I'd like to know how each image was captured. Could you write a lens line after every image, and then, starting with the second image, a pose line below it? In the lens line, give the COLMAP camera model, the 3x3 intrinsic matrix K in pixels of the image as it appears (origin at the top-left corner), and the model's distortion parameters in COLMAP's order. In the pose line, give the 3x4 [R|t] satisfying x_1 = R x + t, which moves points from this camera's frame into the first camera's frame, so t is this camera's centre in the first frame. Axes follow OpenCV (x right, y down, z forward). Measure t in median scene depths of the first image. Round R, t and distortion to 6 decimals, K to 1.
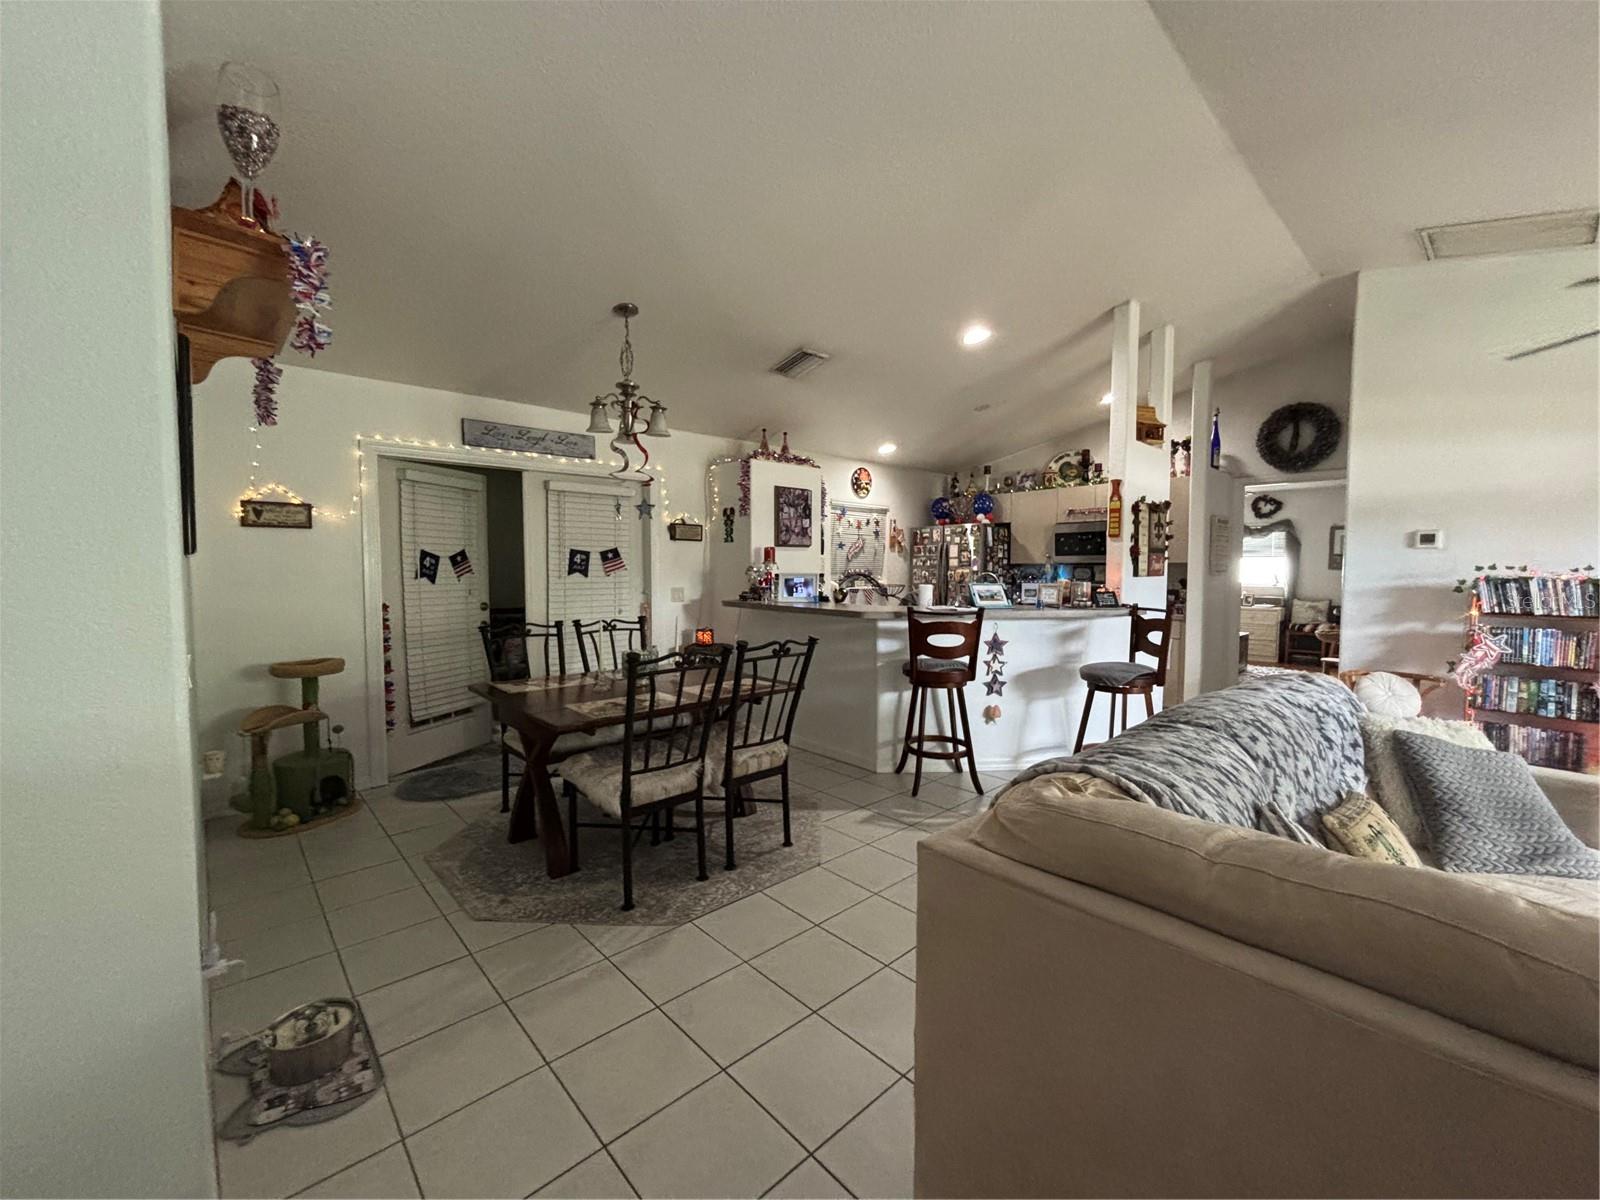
lens RADIAL K [[639.1, 0, 800.0], [0, 639.1, 600.0], [0, 0, 1]] dist [-0.011879, 0.000139]
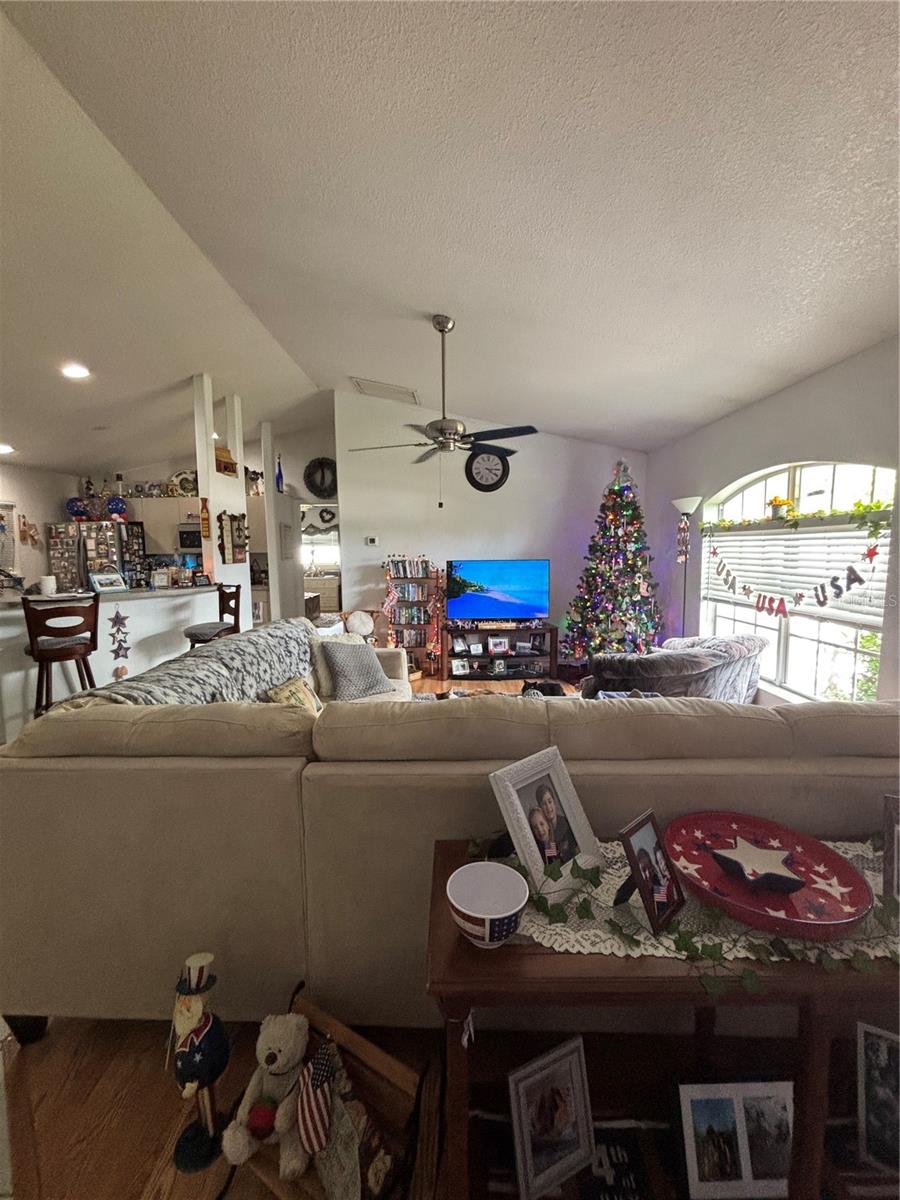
lens RADIAL K [[479.3, 0, 450.0], [0, 479.3, 600.0], [0, 0, 1]] dist [-0.011879, 0.000139]
pose [[0.672104, -0.085976, 0.735449, 0.051083], [0.048997, 0.996223, 0.071684, -0.007422], [-0.738834, -0.012145, 0.673778, -0.154527]]
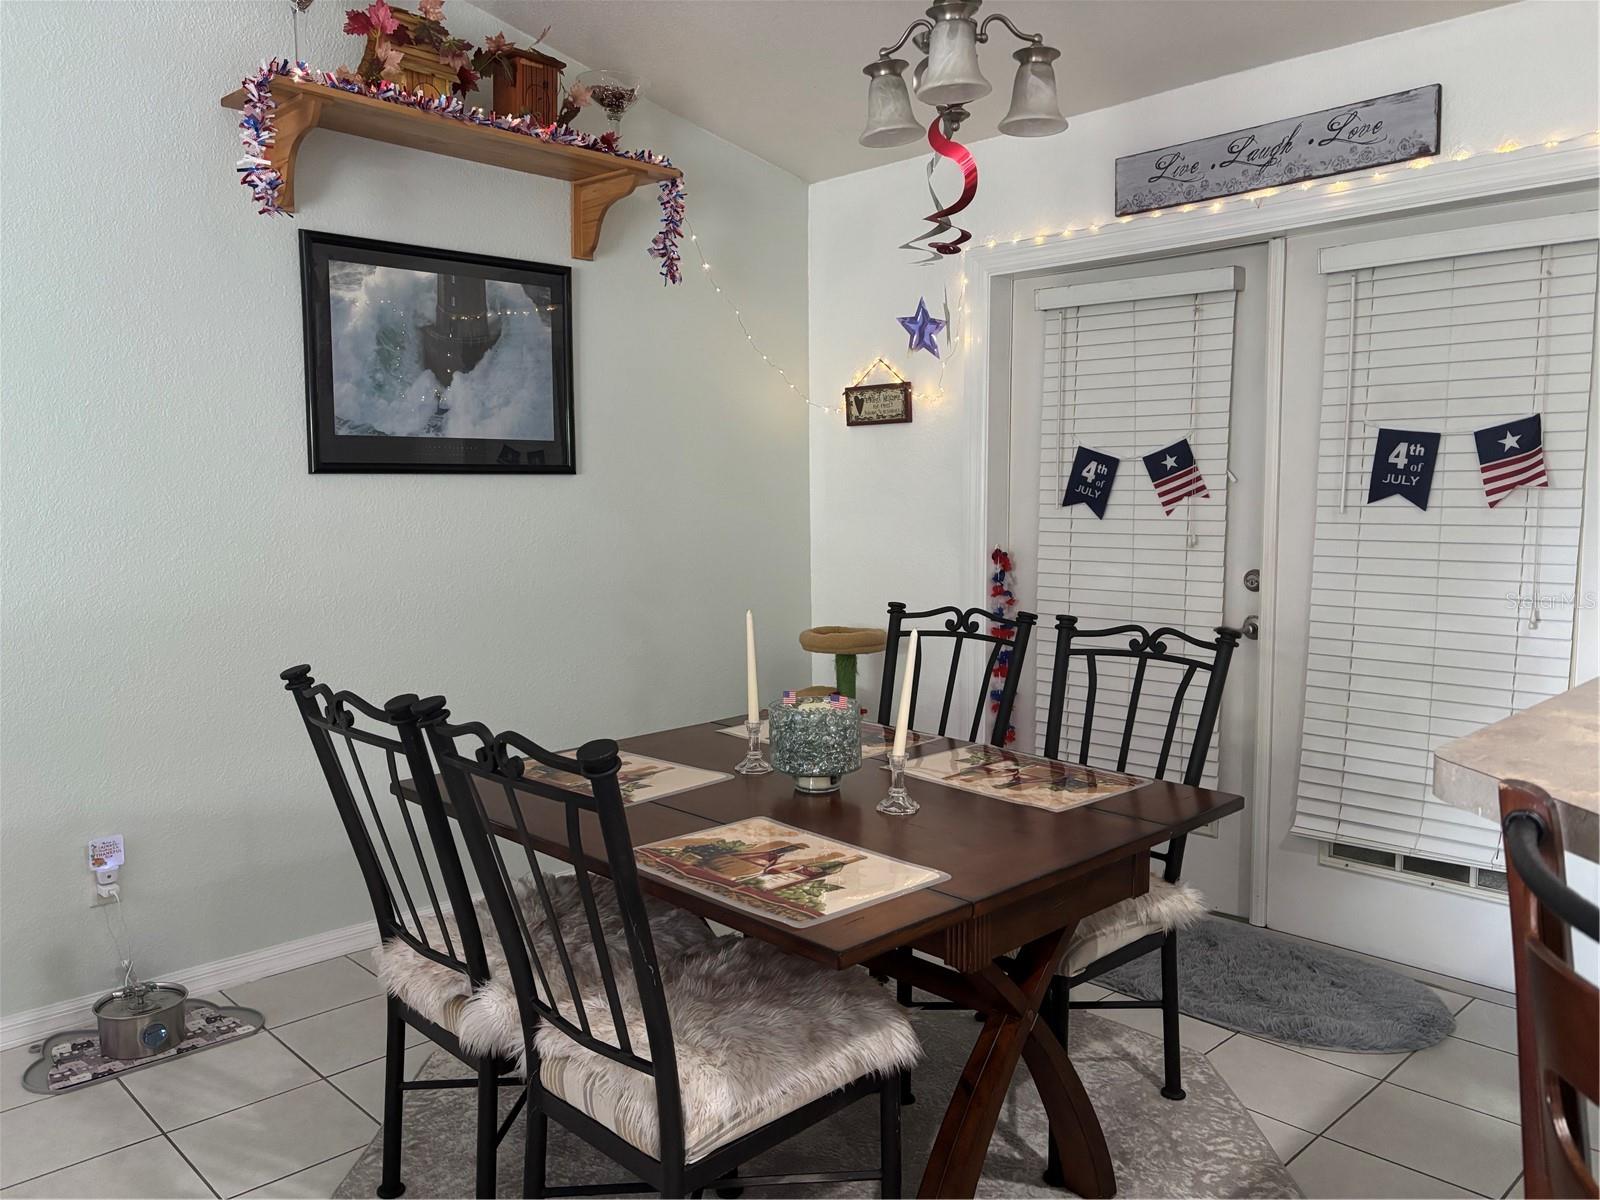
lens RADIAL K [[1205.4, 0, 800.0], [0, 1205.4, 600.0], [0, 0, 1]] dist [-0.003205, -0.002489]
pose [[0.026020, 0.093131, -0.995314, 0.156136], [-0.040818, 0.994920, 0.092027, -0.016310], [0.998828, 0.038232, 0.029689, 0.323204]]
